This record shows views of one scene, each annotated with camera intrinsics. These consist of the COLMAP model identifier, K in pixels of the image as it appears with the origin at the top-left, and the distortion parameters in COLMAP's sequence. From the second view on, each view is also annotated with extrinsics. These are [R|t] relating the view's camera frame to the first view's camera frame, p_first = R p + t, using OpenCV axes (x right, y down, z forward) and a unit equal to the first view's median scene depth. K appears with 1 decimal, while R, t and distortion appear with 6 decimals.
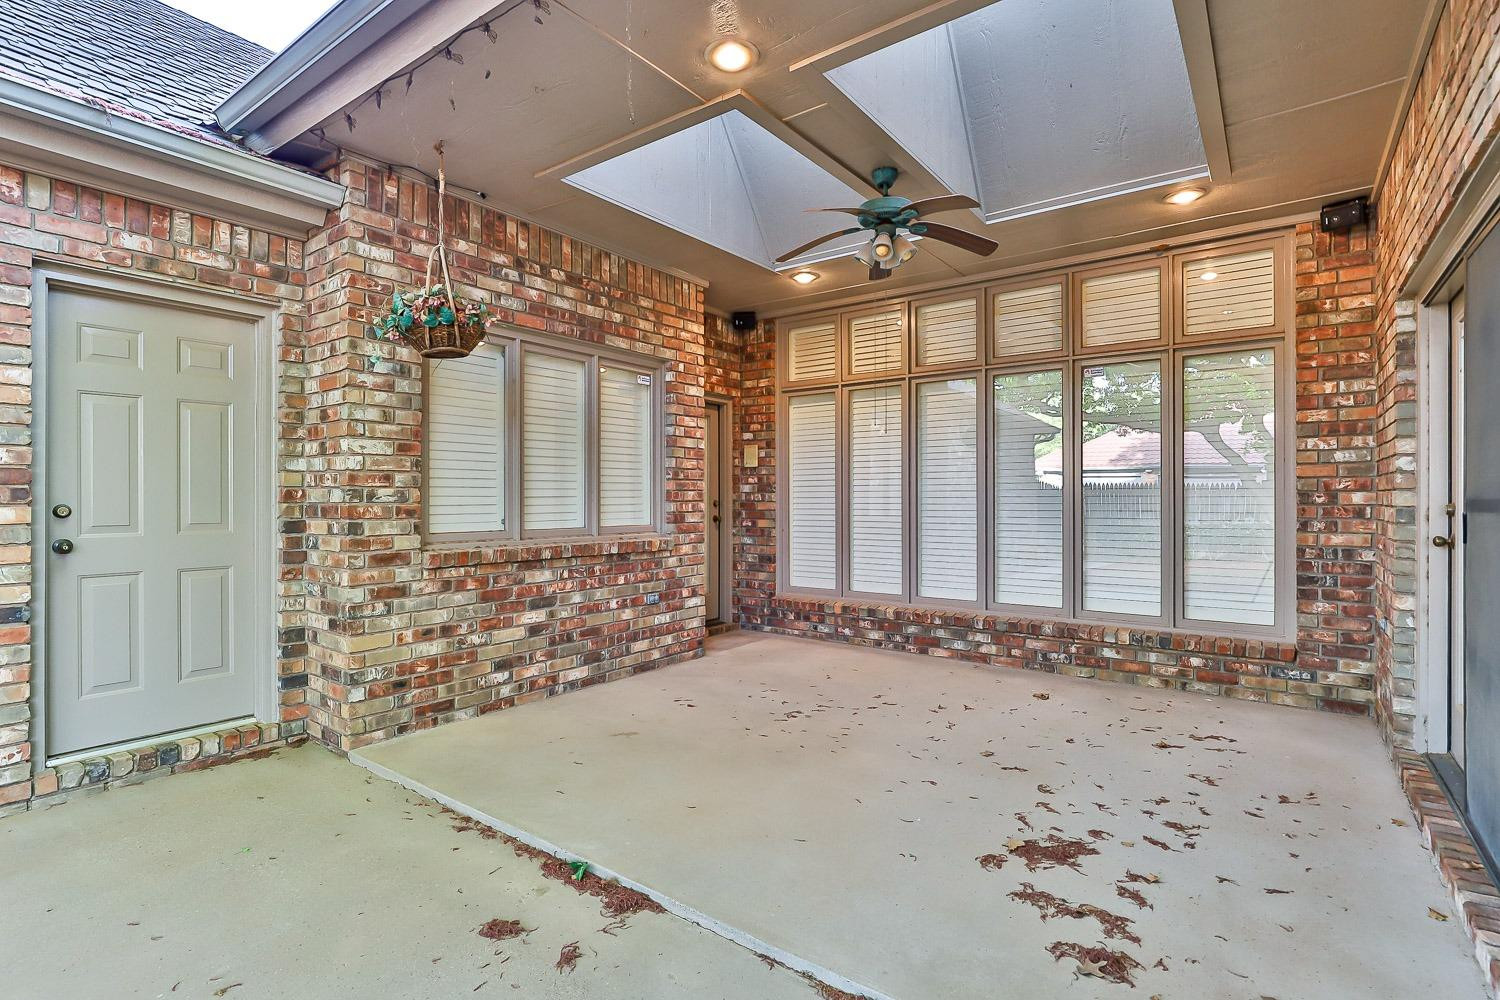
lens RADIAL K [[685.9, 0, 750.0], [0, 685.9, 500.0], [0, 0, 1]] dist [-0.001545, -0.000273]
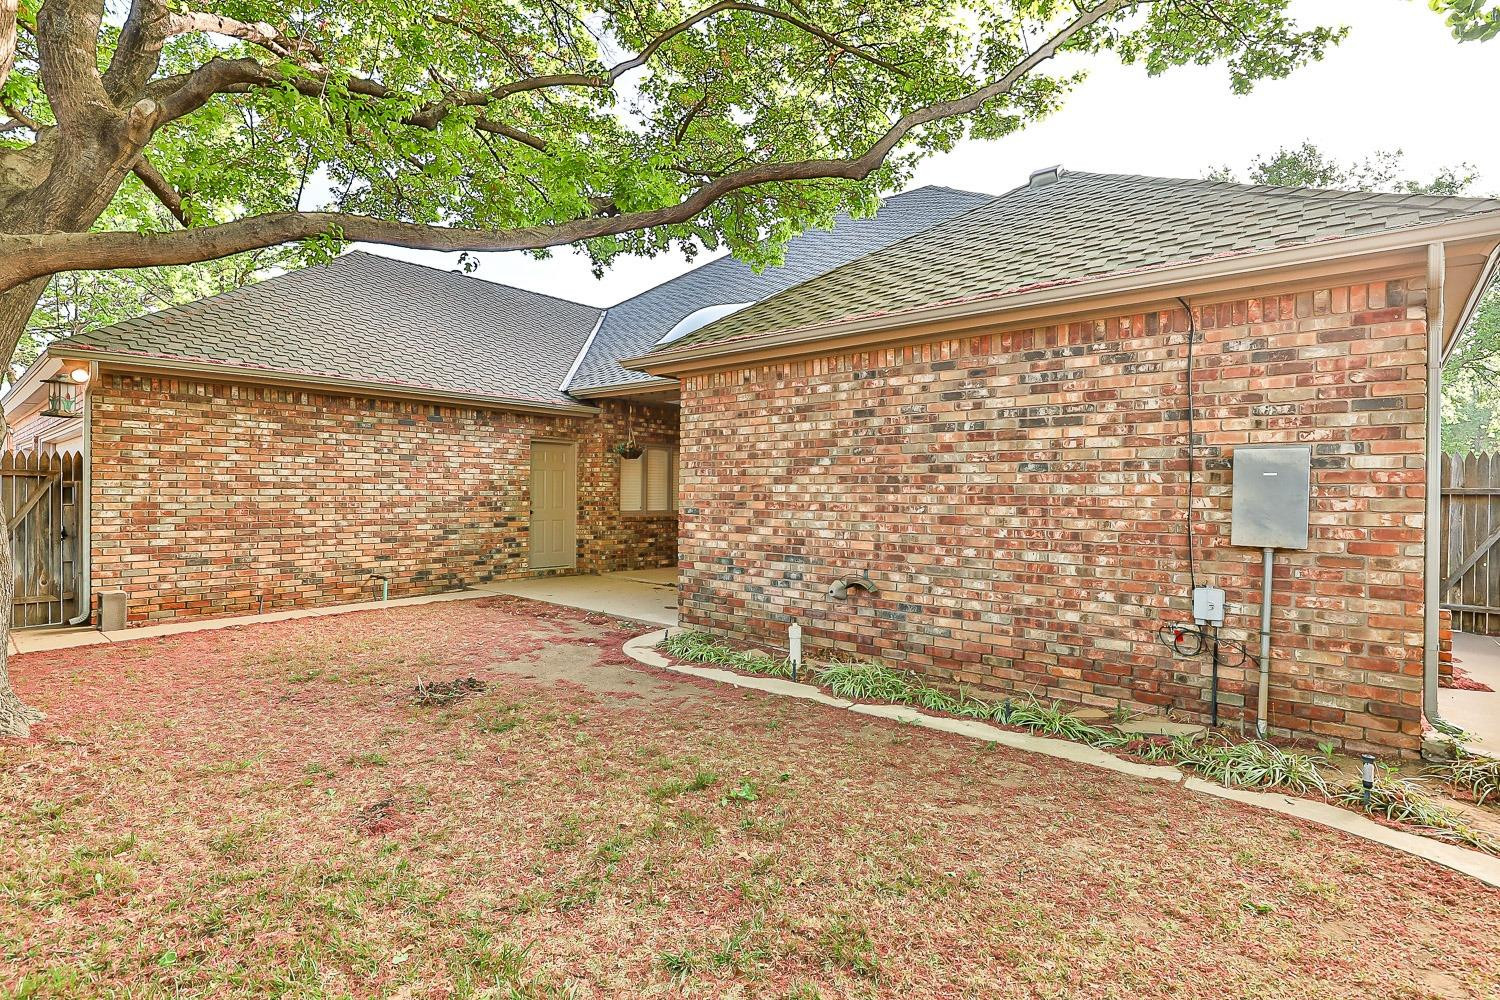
lens RADIAL K [[685.9, 0, 750.0], [0, 685.9, 500.0], [0, 0, 1]] dist [-0.001545, -0.000273]
pose [[0.996705, 0.010872, -0.080378, 0.397733], [-0.010427, 0.999928, 0.005957, -0.027318], [0.080437, -0.005100, 0.996747, -2.197625]]
